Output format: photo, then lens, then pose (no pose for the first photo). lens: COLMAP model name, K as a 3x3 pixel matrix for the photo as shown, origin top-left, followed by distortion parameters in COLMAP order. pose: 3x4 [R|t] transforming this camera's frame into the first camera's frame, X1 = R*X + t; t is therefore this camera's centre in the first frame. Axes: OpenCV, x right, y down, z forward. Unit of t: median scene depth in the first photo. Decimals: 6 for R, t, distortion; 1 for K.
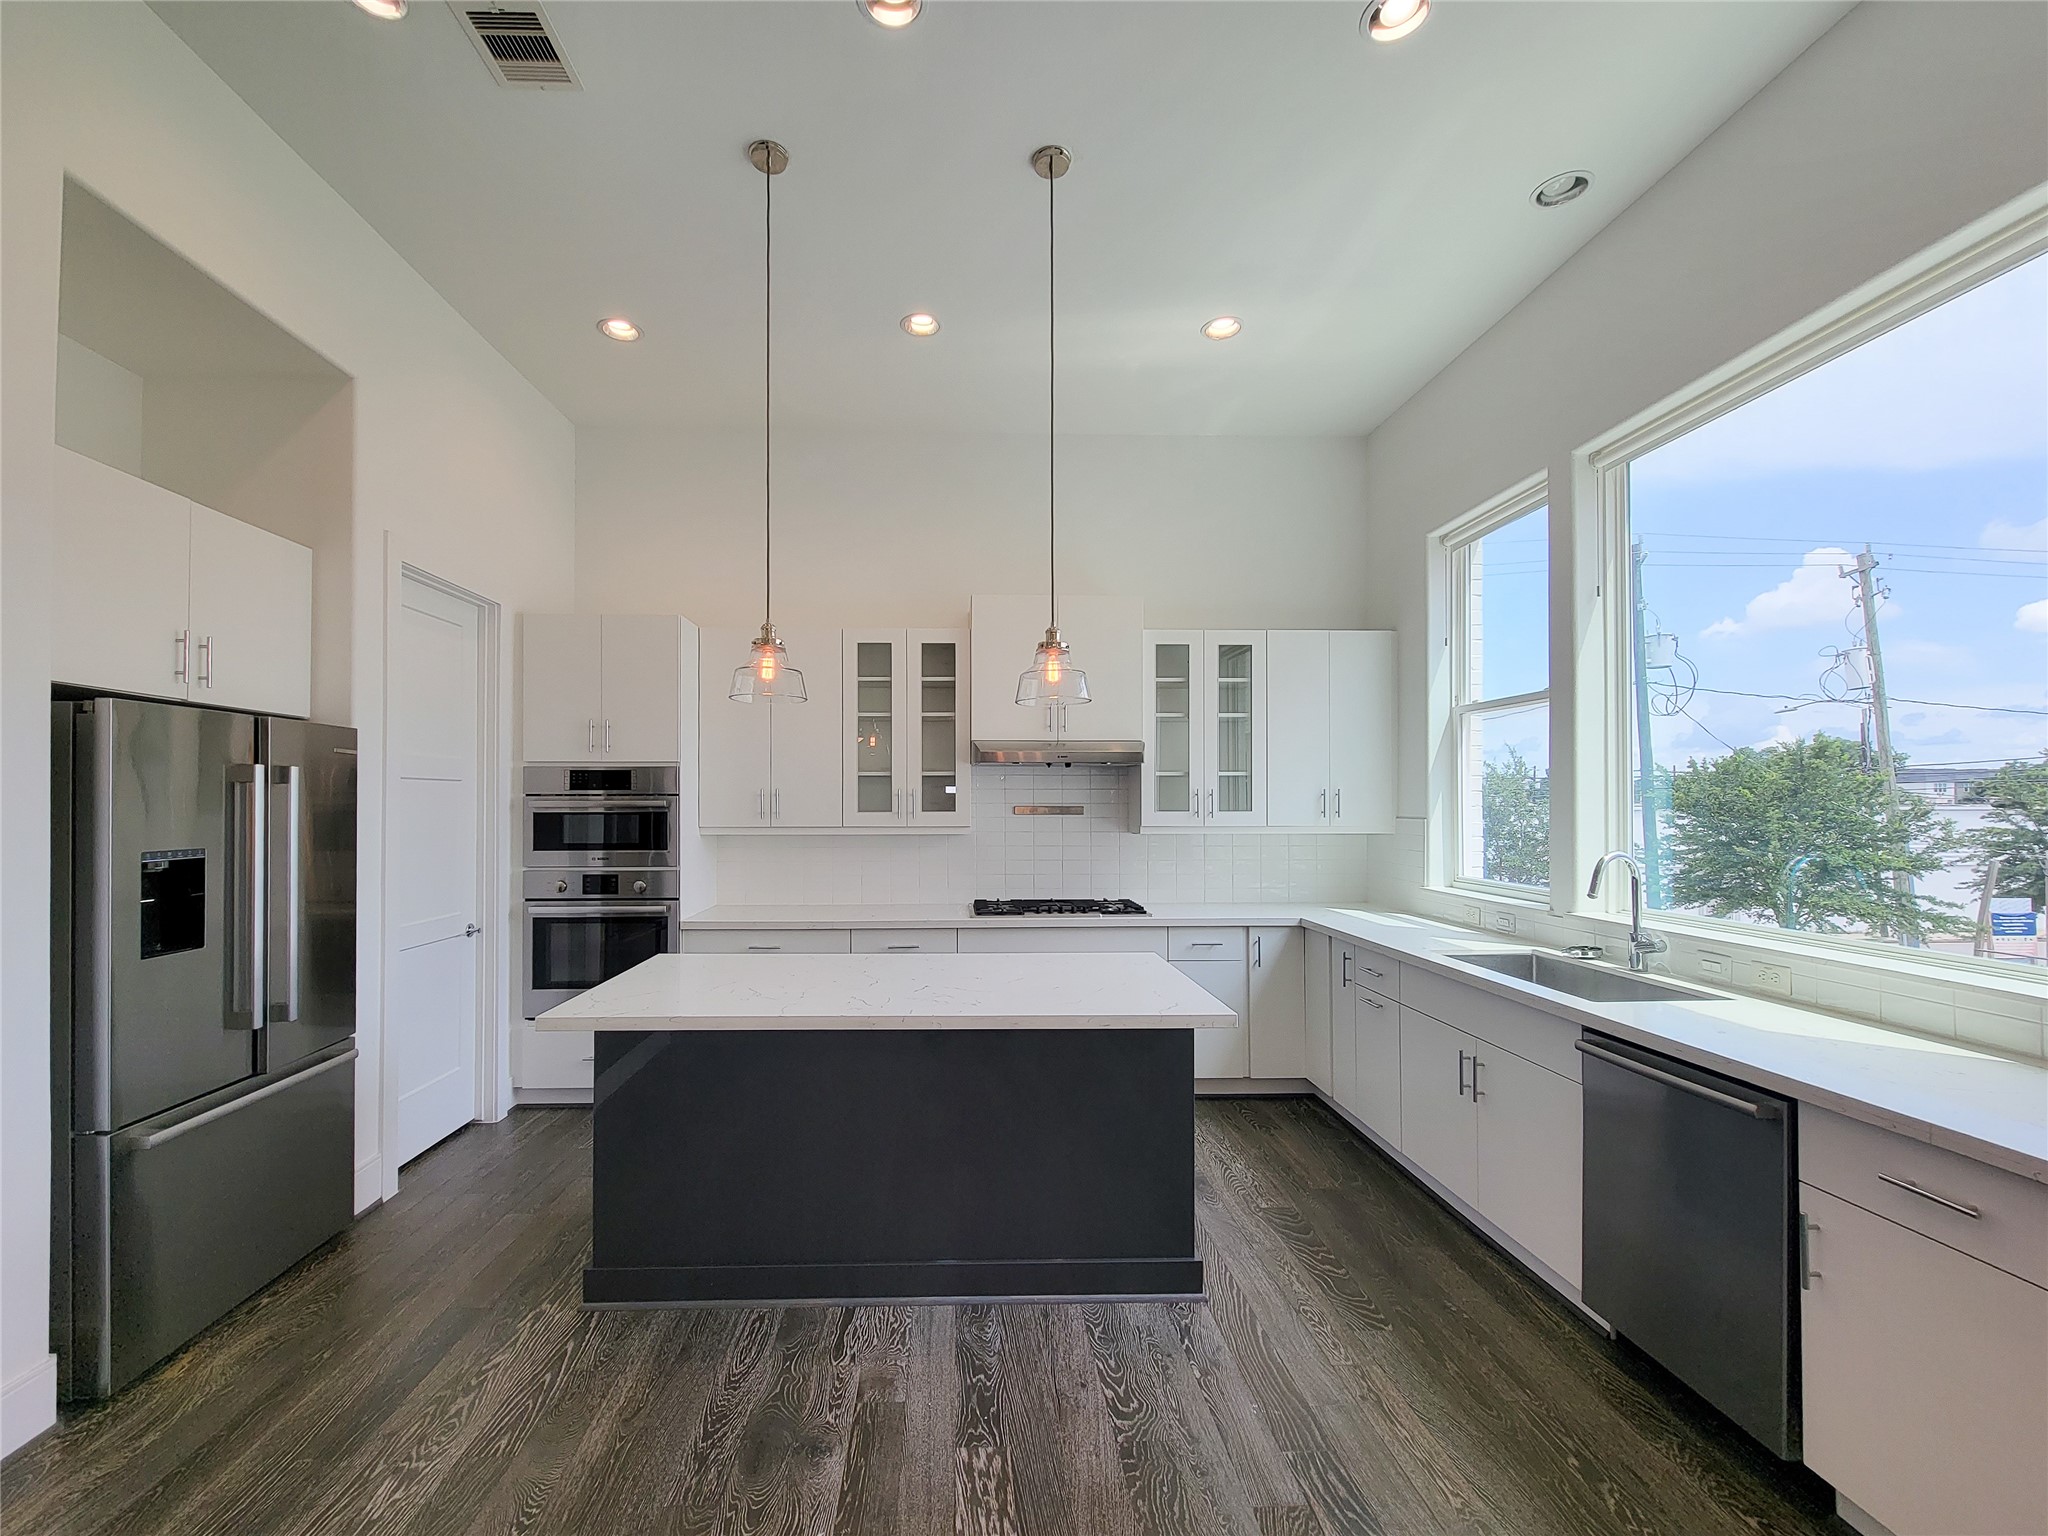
lens RADIAL K [[847.0, 0, 970.2], [0, 847.0, 795.6], [0, 0, 1]] dist [0.005851, -0.002649]
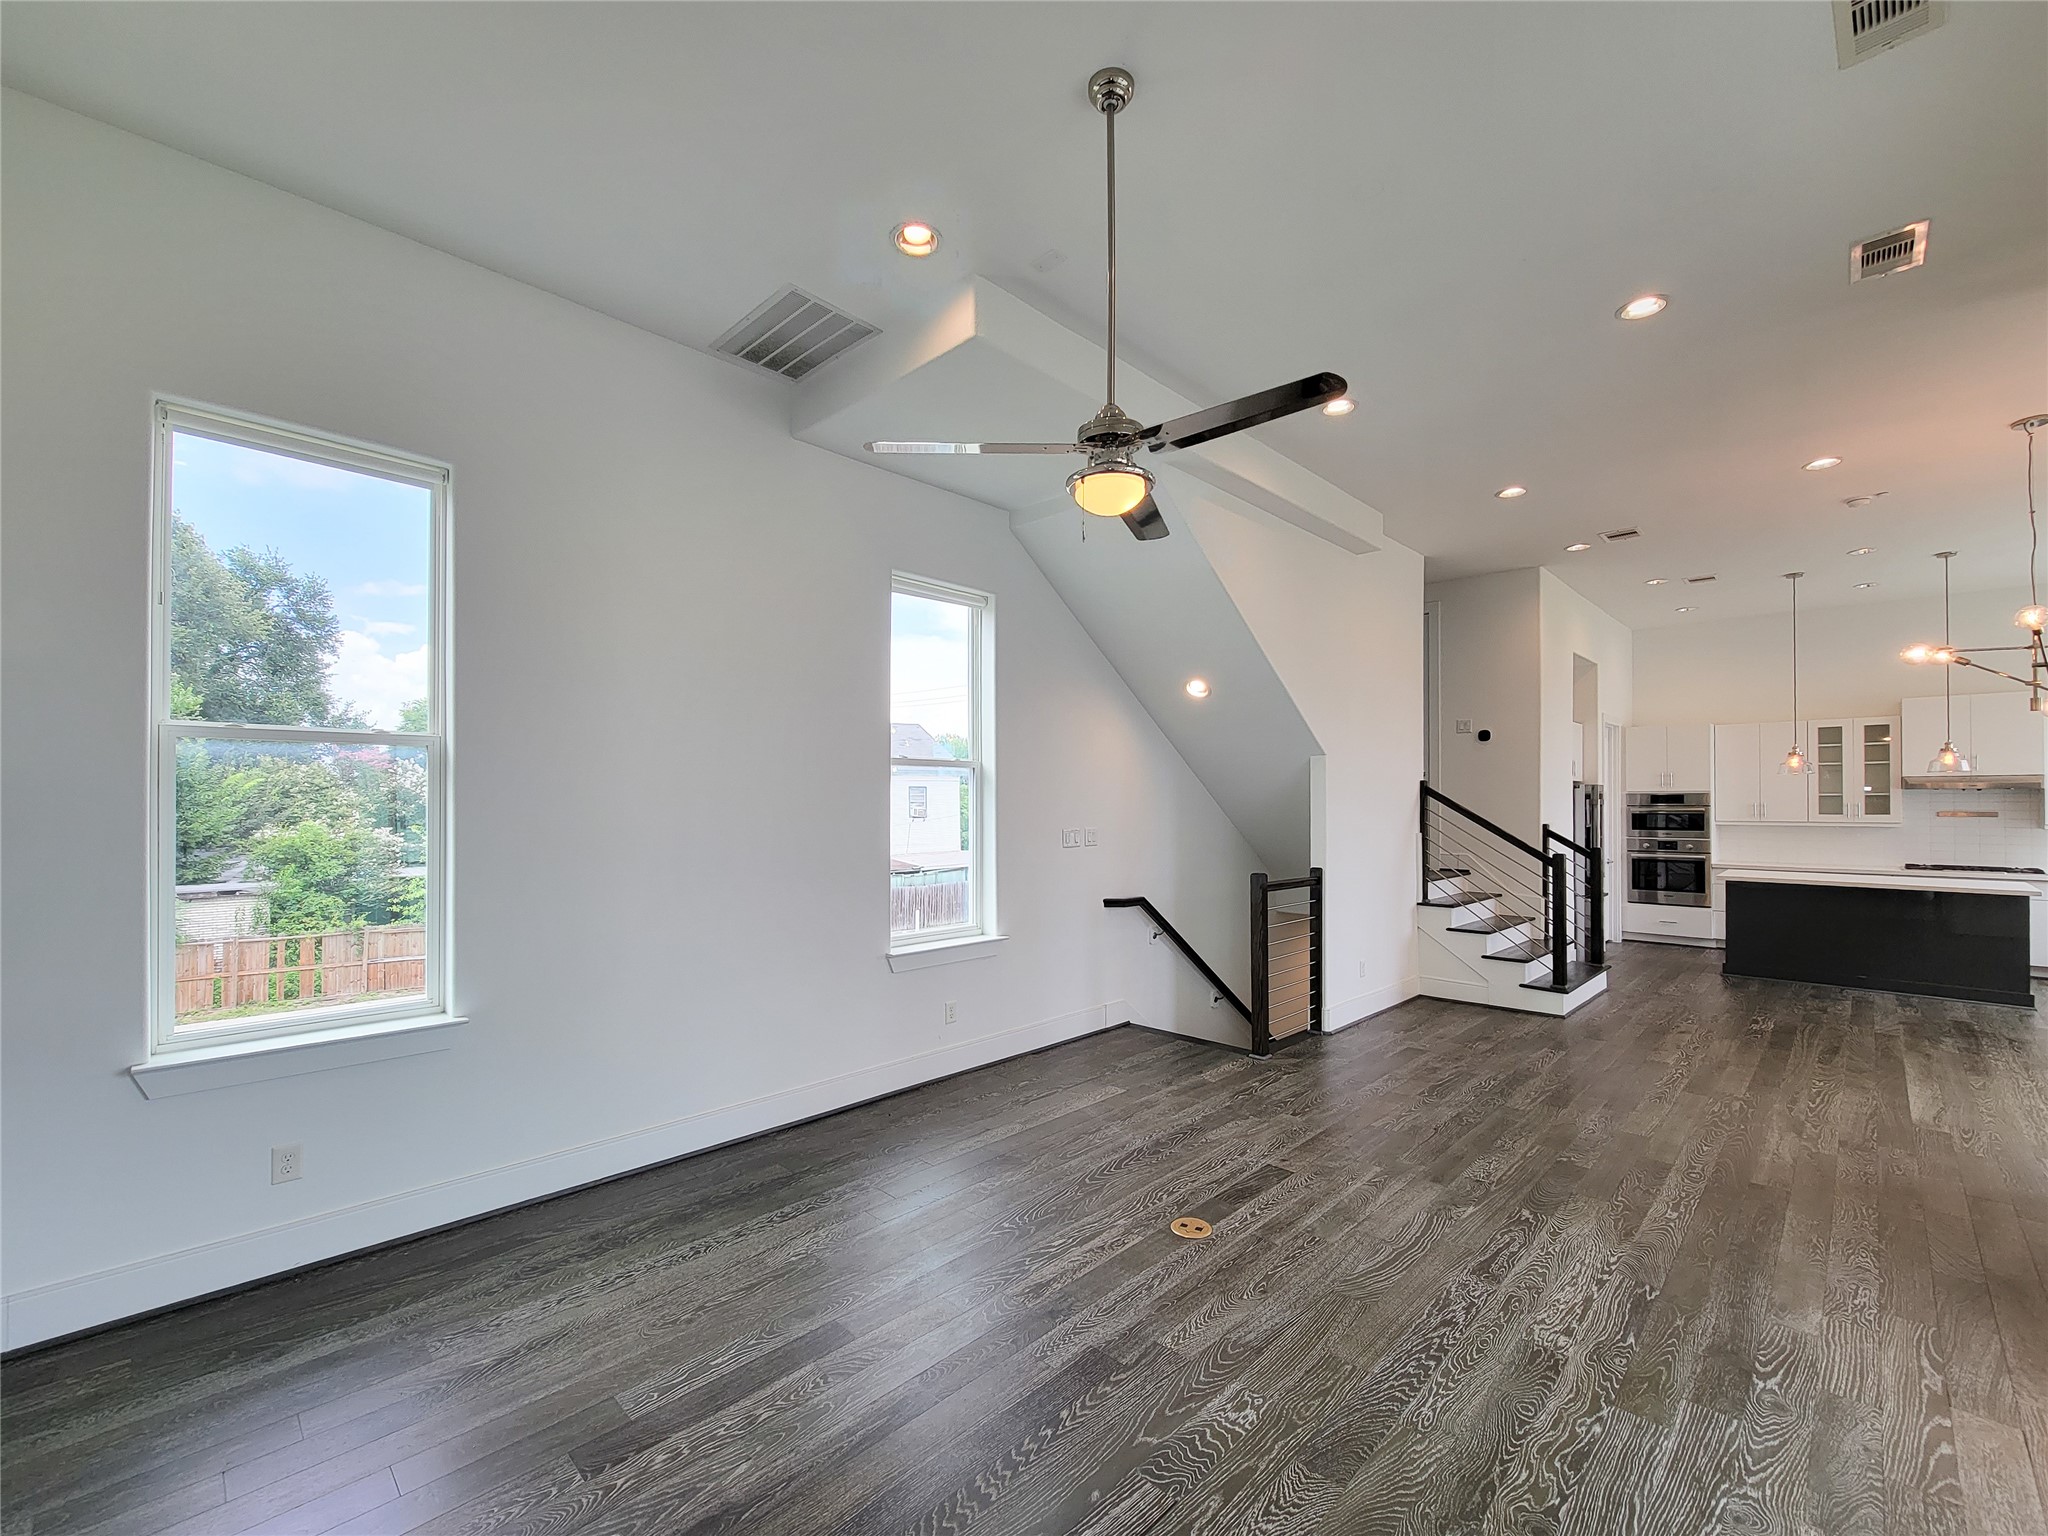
lens RADIAL K [[847.0, 0, 1036.3], [0, 847.0, 786.8], [0, 0, 1]] dist [0.005851, -0.002649]
pose [[0.699602, -0.012659, -0.714421, 0.004239], [0.007767, 0.999919, -0.010112, -0.040253], [0.714491, 0.001526, 0.699643, -1.745525]]
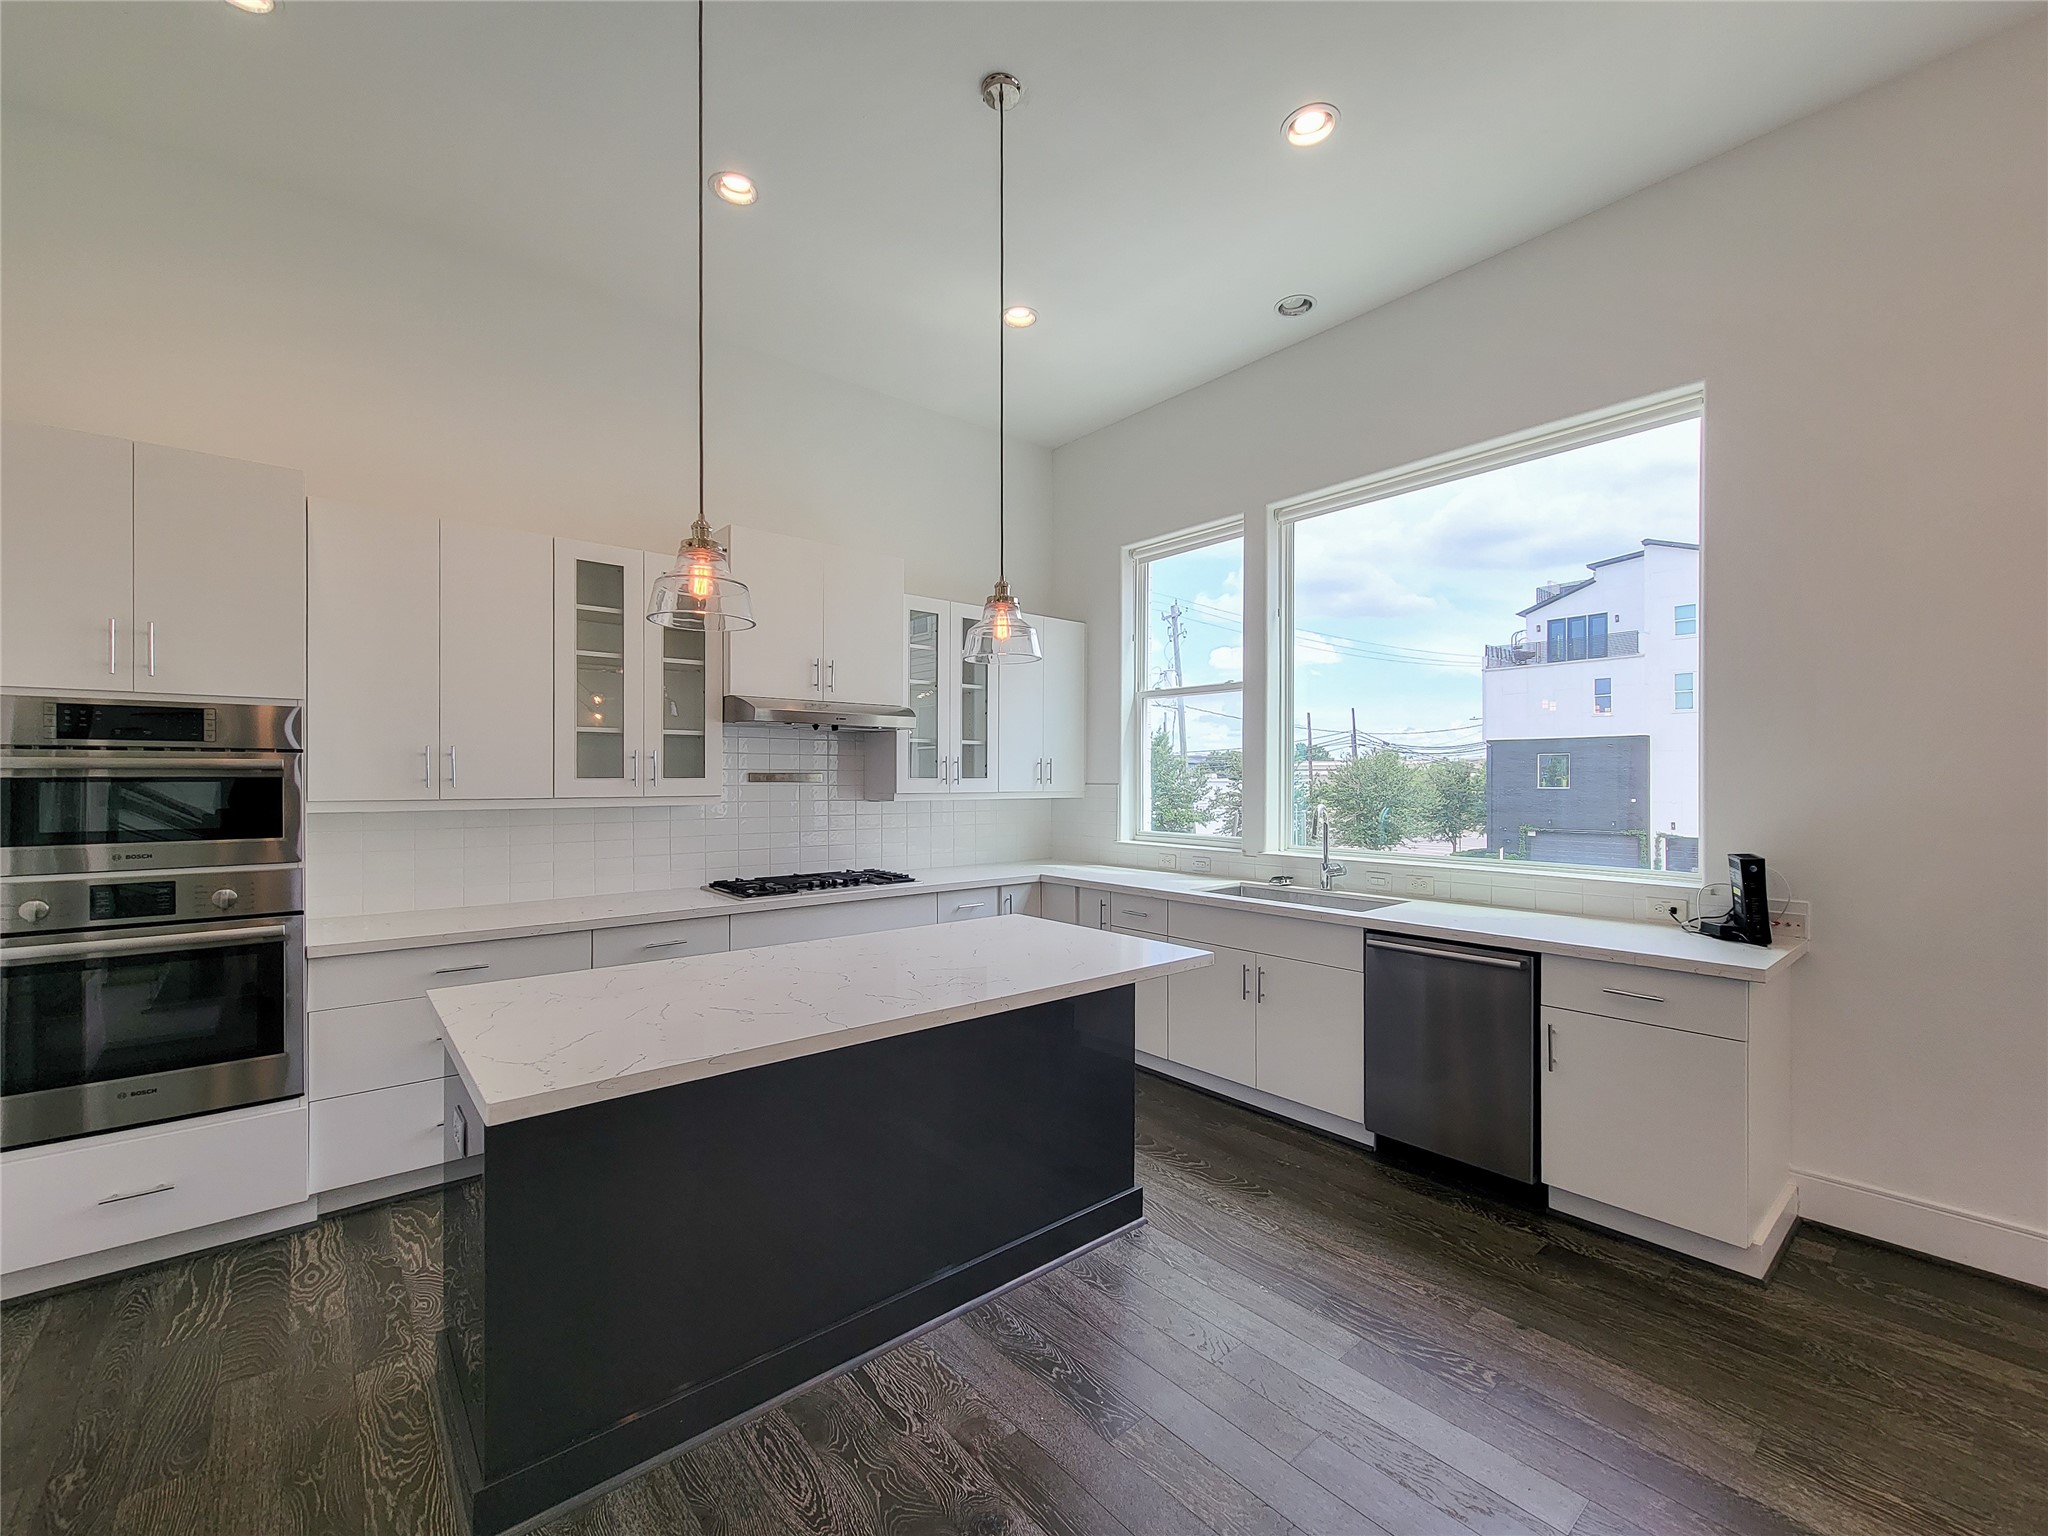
lens RADIAL K [[847.0, 0, 1020.0], [0, 847.0, 780.0], [0, 0, 1]] dist [0.005851, -0.002649]
pose [[0.782567, -0.000694, 0.622566, -0.315658], [-0.006627, 0.999933, 0.009445, 0.011350], [-0.622532, -0.011517, 0.782510, 0.154172]]
